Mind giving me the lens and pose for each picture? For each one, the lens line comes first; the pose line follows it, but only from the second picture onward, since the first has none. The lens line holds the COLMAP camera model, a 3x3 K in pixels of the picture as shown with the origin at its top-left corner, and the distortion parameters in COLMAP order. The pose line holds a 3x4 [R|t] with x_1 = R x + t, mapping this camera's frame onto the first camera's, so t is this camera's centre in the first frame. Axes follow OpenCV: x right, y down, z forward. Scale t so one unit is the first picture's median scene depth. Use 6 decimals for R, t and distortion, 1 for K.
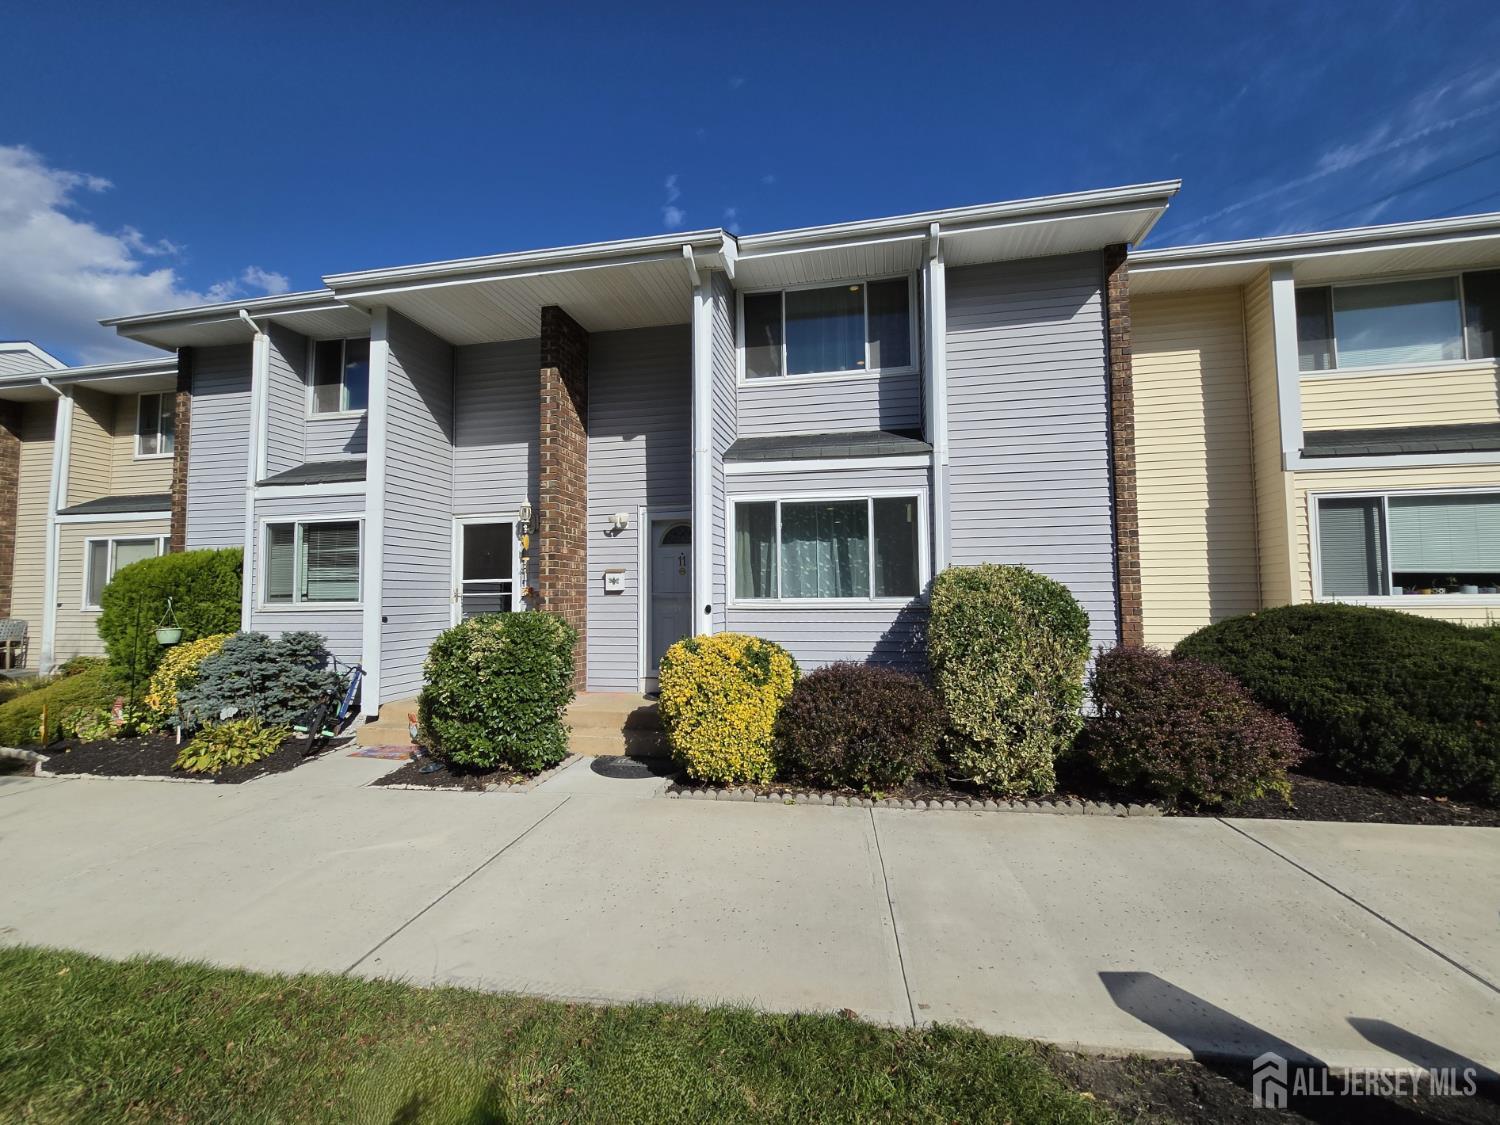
lens RADIAL K [[622.2, 0, 755.2], [0, 622.2, 561.6], [0, 0, 1]] dist [0.002420, 0.000217]
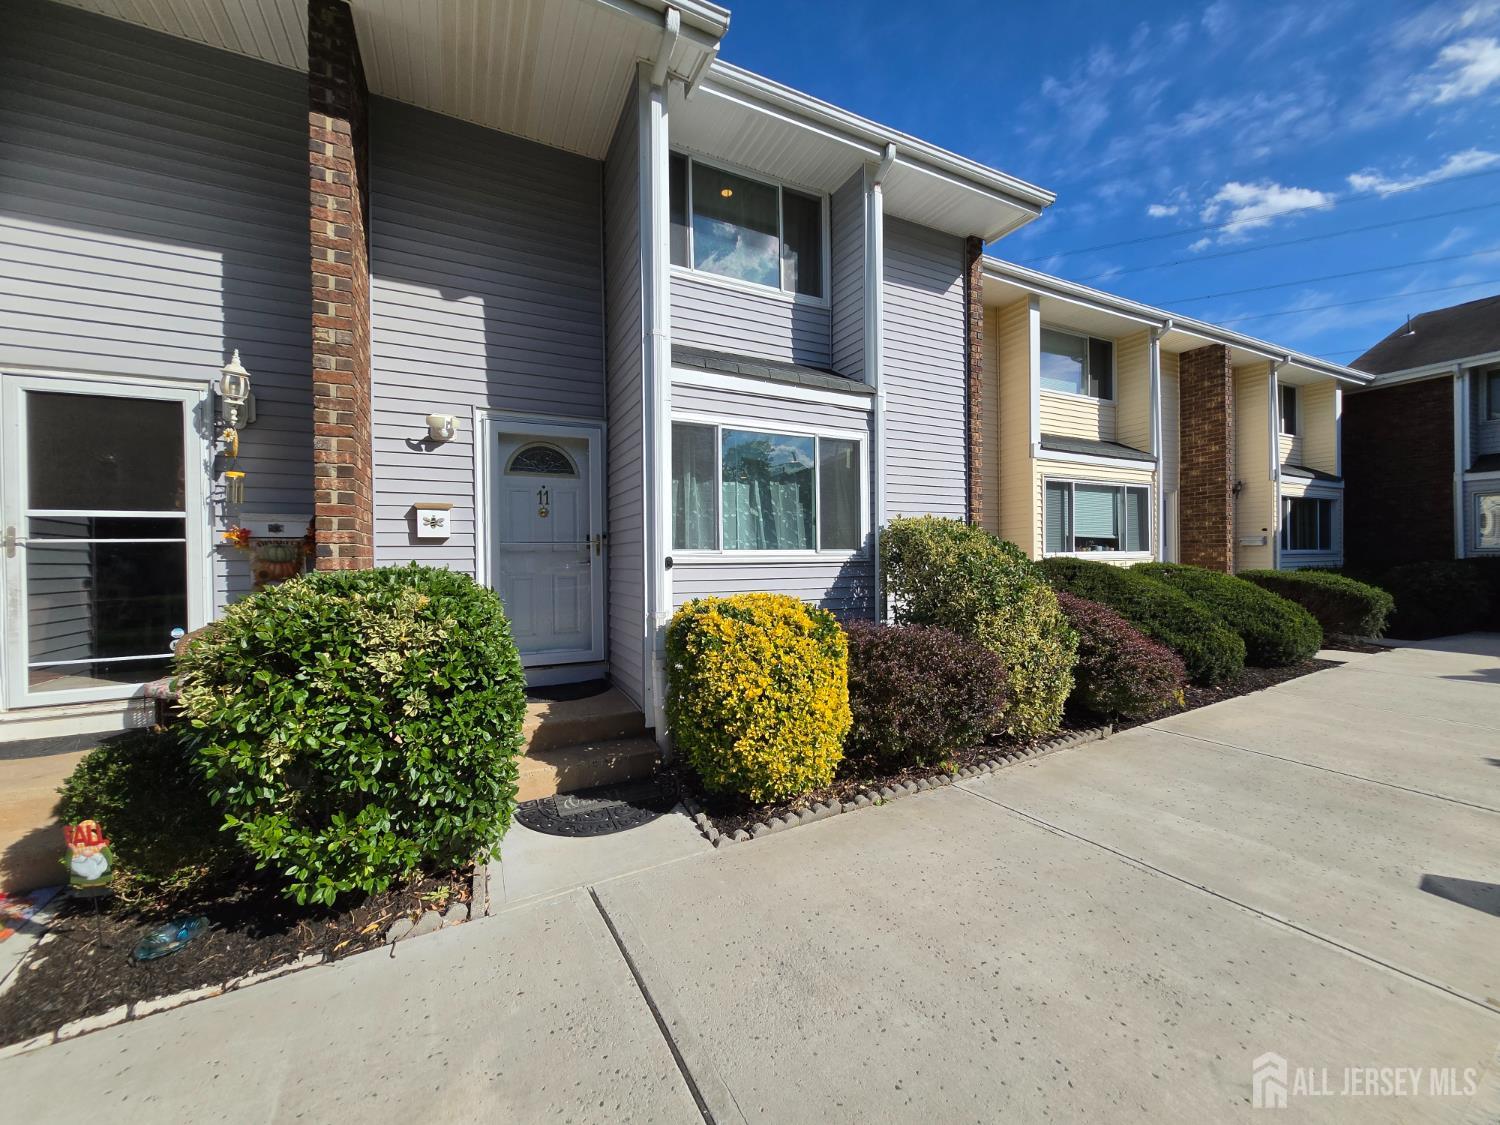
lens RADIAL K [[587.6, 0, 760.3], [0, 587.6, 562.1], [0, 0, 1]] dist [0.001085, -0.000108]
pose [[0.783371, -0.002854, 0.621548, -0.379695], [-0.030717, 0.998590, 0.043300, 0.039620], [-0.620795, -0.053012, 0.782179, 0.379643]]
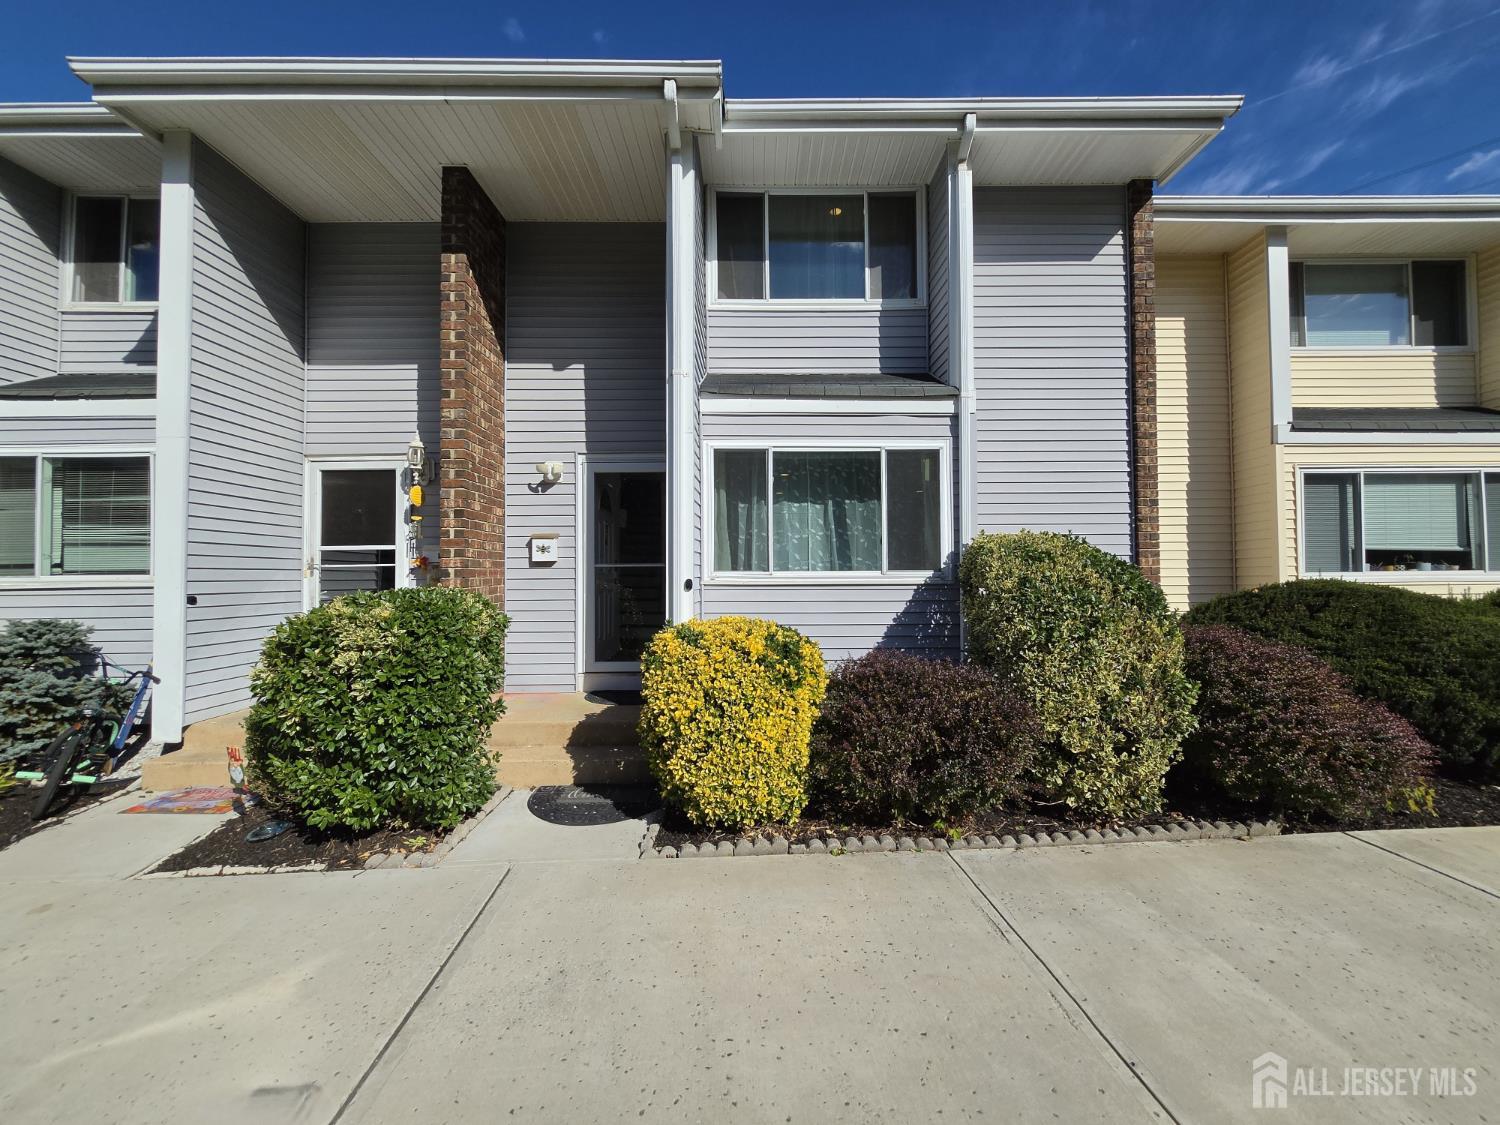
lens RADIAL K [[587.6, 0, 760.3], [0, 587.6, 562.1], [0, 0, 1]] dist [0.001085, -0.000108]
pose [[0.979150, 0.008578, 0.202957, -0.125150], [-0.014750, 0.999473, 0.028914, 0.024855], [-0.202602, -0.031305, 0.978761, 0.262481]]
